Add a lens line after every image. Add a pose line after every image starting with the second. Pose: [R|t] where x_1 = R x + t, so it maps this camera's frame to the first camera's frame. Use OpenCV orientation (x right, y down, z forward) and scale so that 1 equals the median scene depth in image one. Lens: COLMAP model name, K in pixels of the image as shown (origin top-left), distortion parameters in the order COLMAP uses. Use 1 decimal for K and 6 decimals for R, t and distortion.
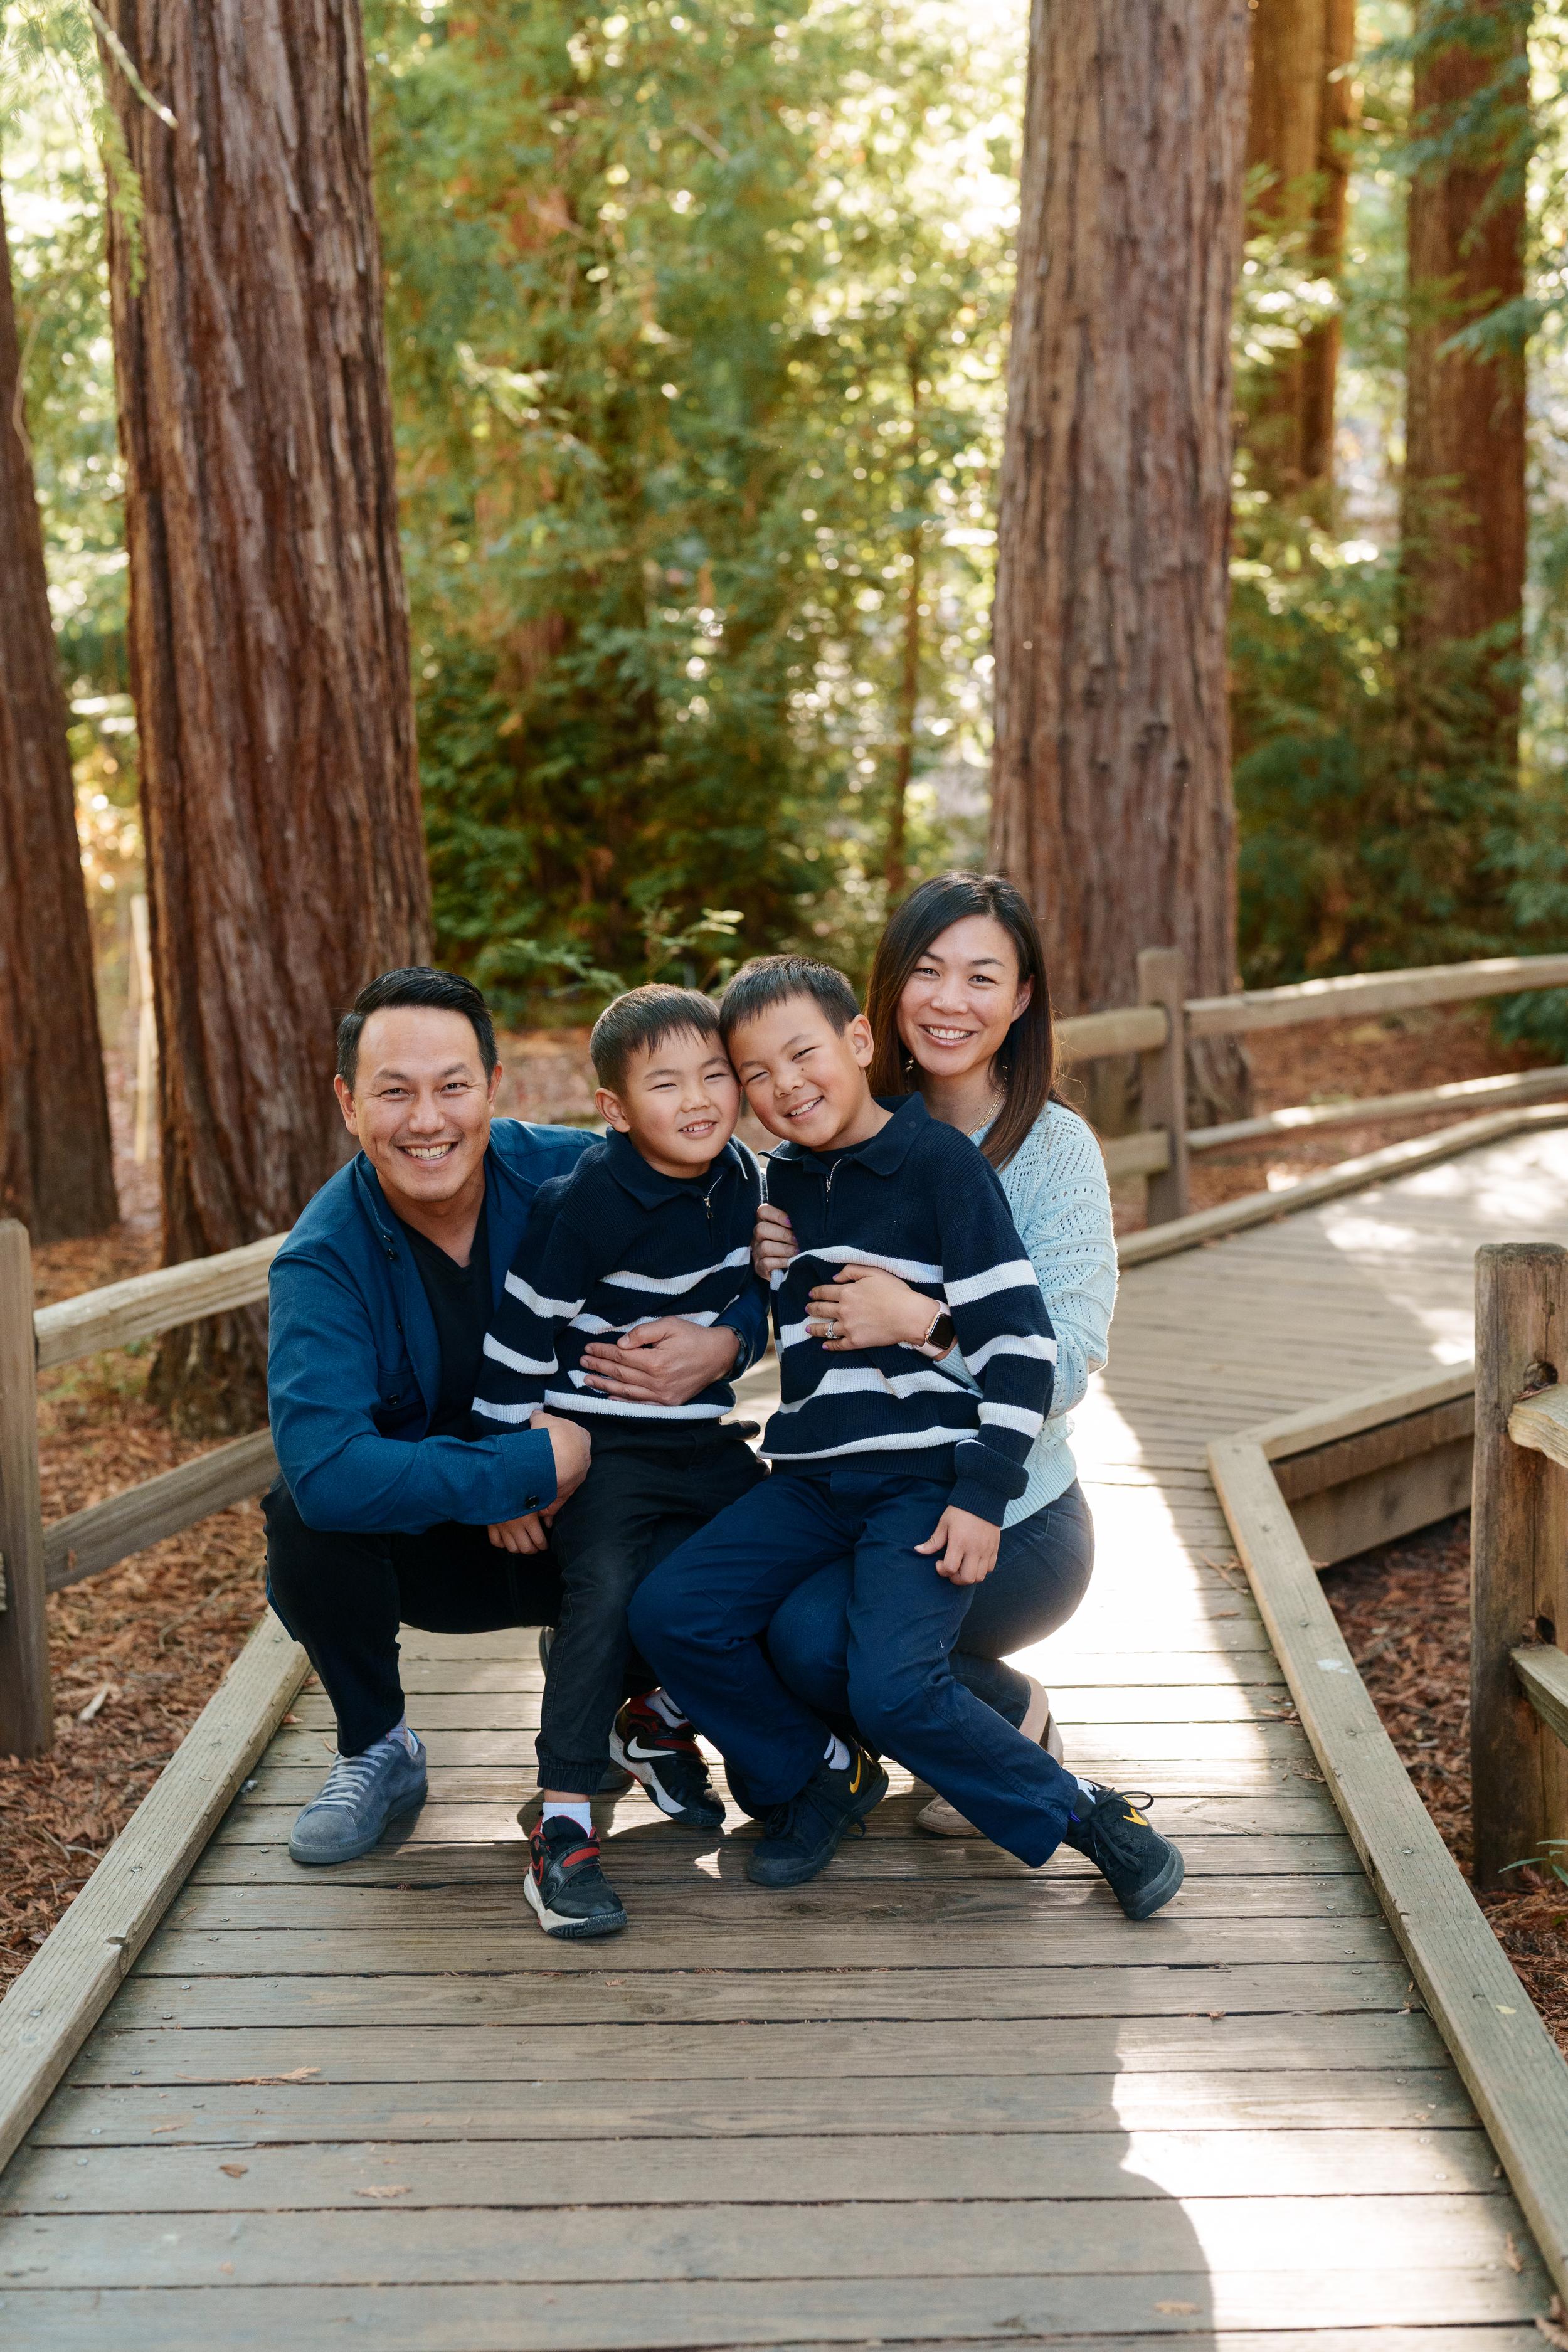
lens RADIAL K [[3385.5, 0, 773.2], [0, 3385.5, 1265.5], [0, 0, 1]] dist [-0.020646, 0.139795]
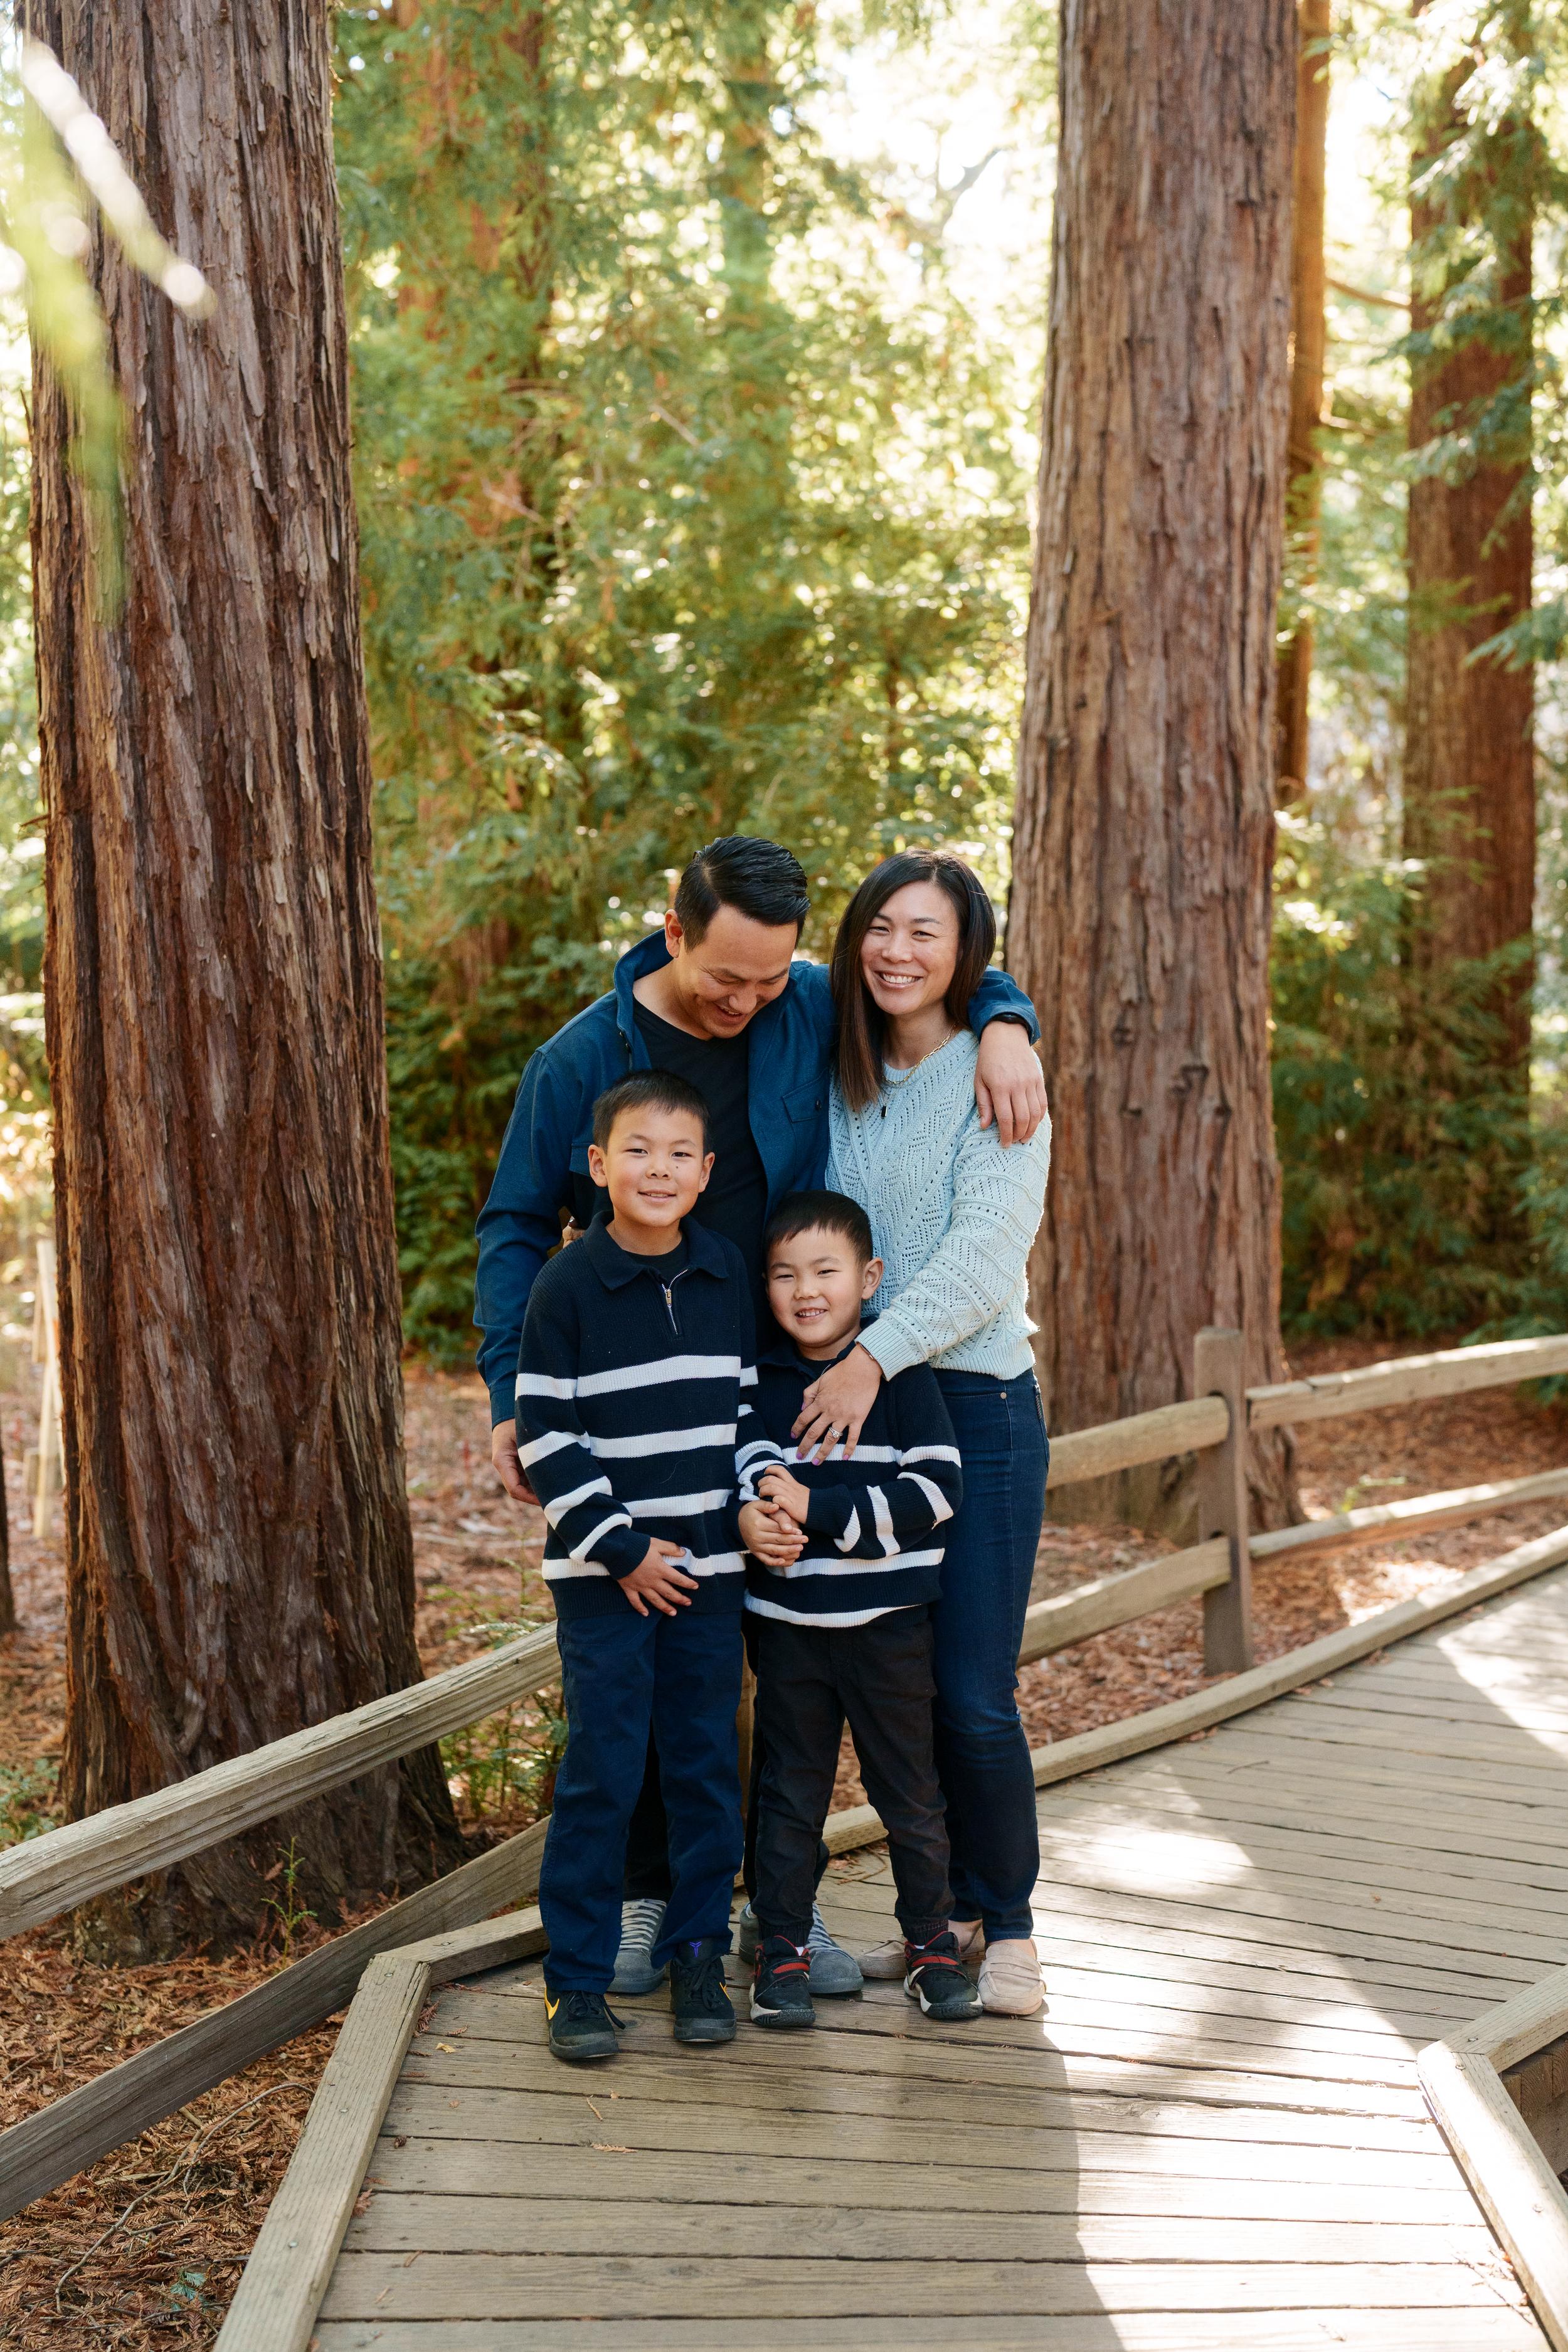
lens RADIAL K [[3387.4, 0, 777.3], [0, 3387.4, 1225.3], [0, 0, 1]] dist [-0.021739, 0.114408]
pose [[0.999465, 0.008923, 0.031458, -0.036297], [-0.006000, 0.995758, -0.091817, -0.051648], [-0.032144, 0.091579, 0.995279, 0.171296]]
